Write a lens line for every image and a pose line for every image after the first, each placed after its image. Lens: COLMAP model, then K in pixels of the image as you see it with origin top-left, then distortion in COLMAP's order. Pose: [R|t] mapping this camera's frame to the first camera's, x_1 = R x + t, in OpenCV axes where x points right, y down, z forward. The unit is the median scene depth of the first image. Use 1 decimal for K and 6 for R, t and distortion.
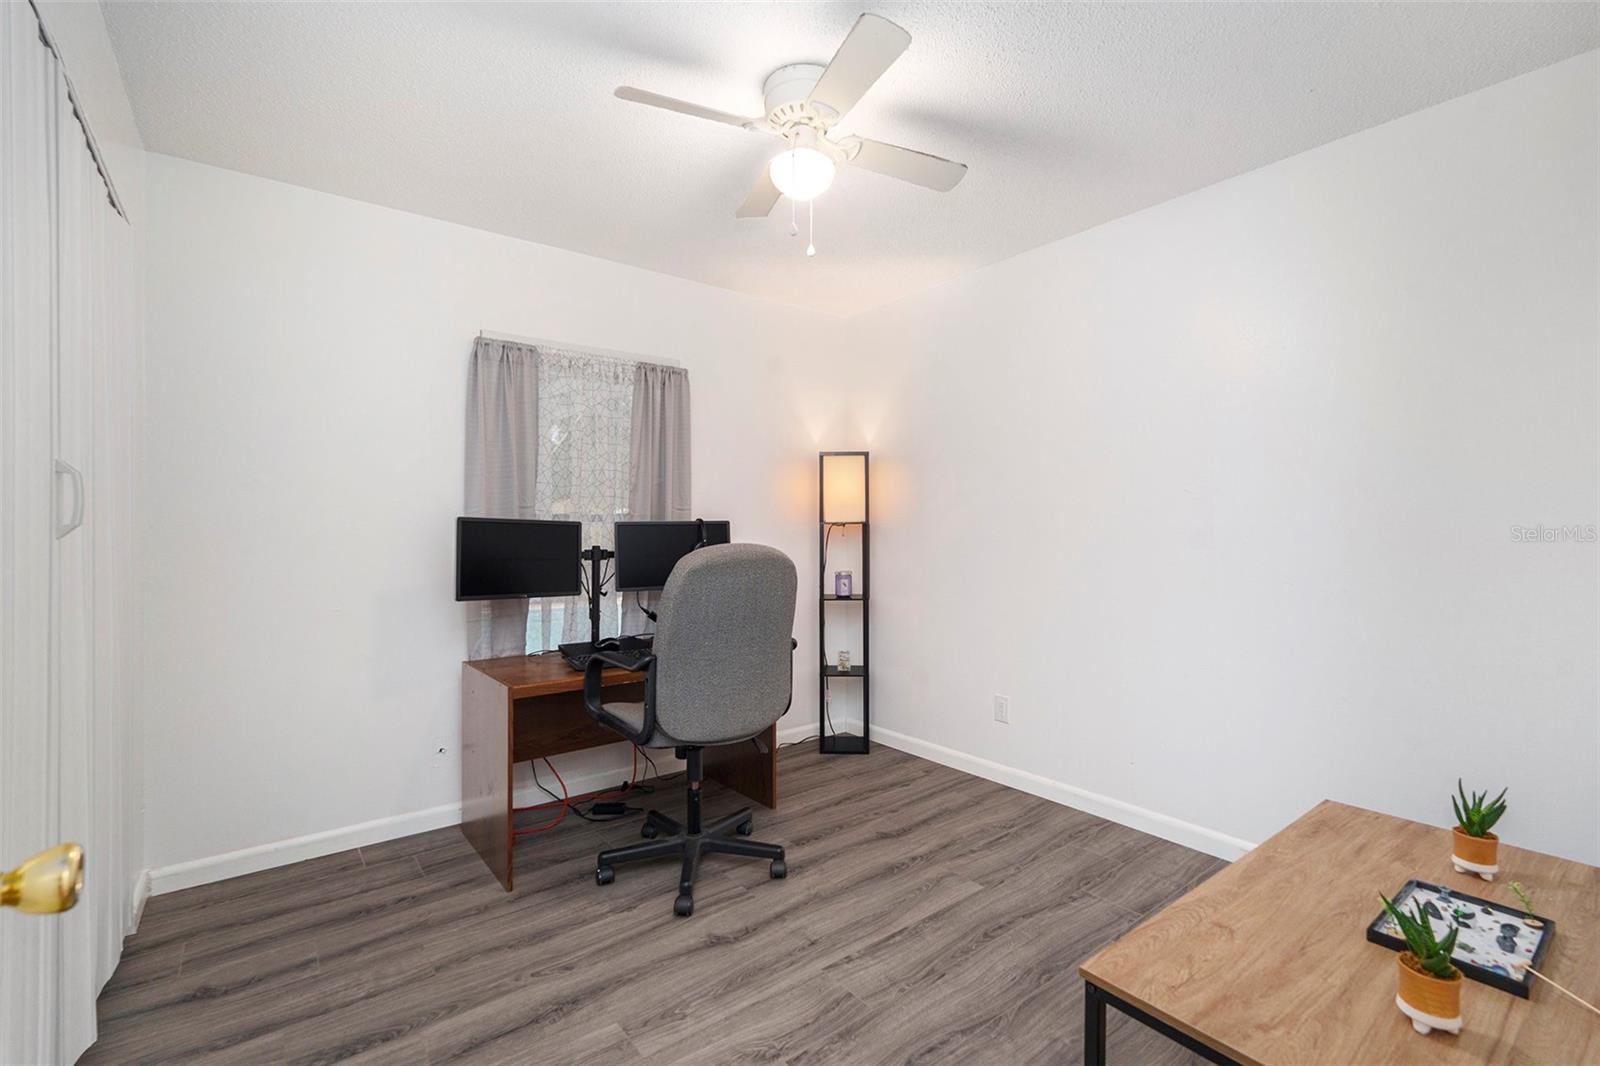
lens RADIAL K [[722.9, 0, 804.2], [0, 722.9, 530.8], [0, 0, 1]] dist [-0.001034, -0.000792]
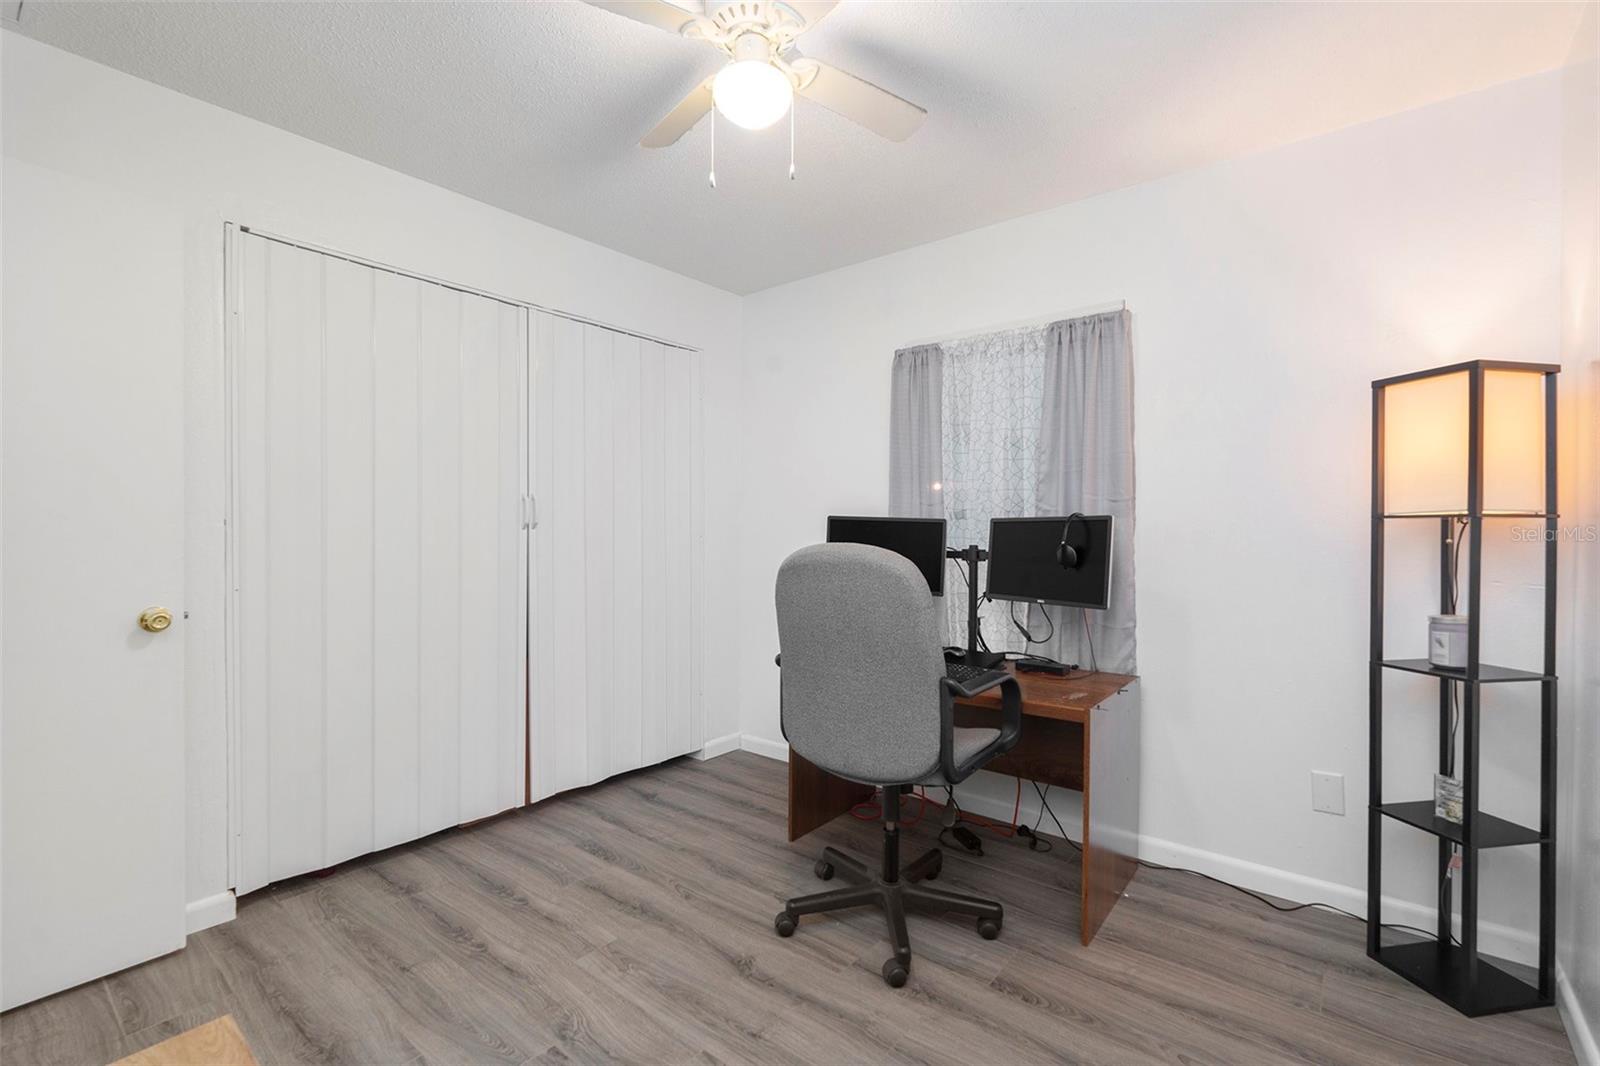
lens RADIAL K [[722.9, 0, 801.3], [0, 722.9, 528.7], [0, 0, 1]] dist [-0.001034, -0.000792]
pose [[0.203786, 0.001594, -0.979014, 0.691541], [-0.006645, 0.999978, 0.000245, 0.001496], [0.978993, 0.006456, 0.203792, 0.748533]]
